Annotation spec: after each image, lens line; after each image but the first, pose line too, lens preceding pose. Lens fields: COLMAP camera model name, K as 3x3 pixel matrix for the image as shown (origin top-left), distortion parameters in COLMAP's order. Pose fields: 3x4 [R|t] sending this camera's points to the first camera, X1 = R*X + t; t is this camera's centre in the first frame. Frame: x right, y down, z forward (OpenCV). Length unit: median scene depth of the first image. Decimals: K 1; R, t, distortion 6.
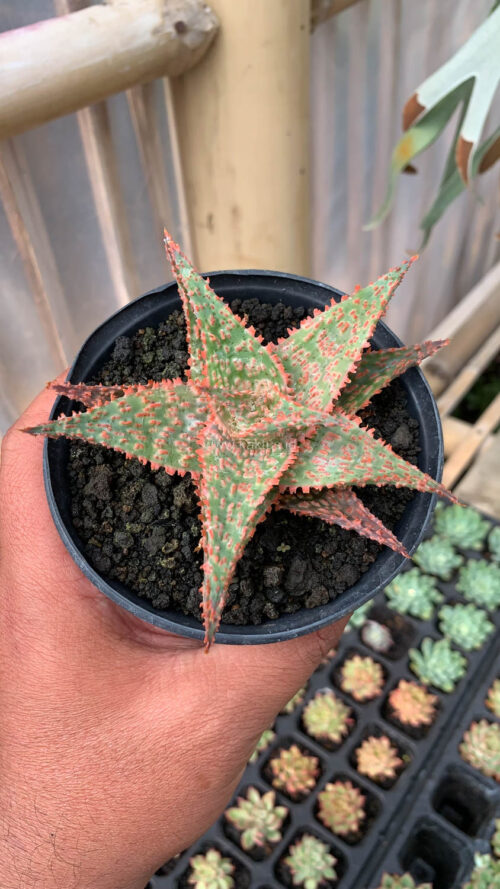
lens RADIAL K [[699.6, 0, 247.8], [0, 699.6, 458.6], [0, 0, 1]] dist [0.057734, -0.000901]
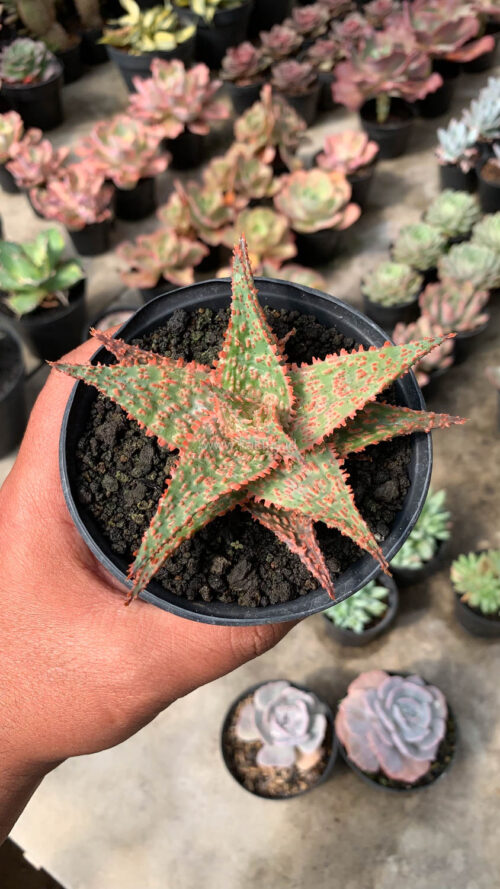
lens RADIAL K [[700.4, 0, 246.9], [0, 700.4, 454.6], [0, 0, 1]] dist [0.040103, -0.003055]
pose [[0.917934, 0.365883, -0.153383, 0.185724], [-0.358160, 0.930538, 0.076290, -0.094480], [0.170642, -0.015094, 0.985217, -0.069583]]
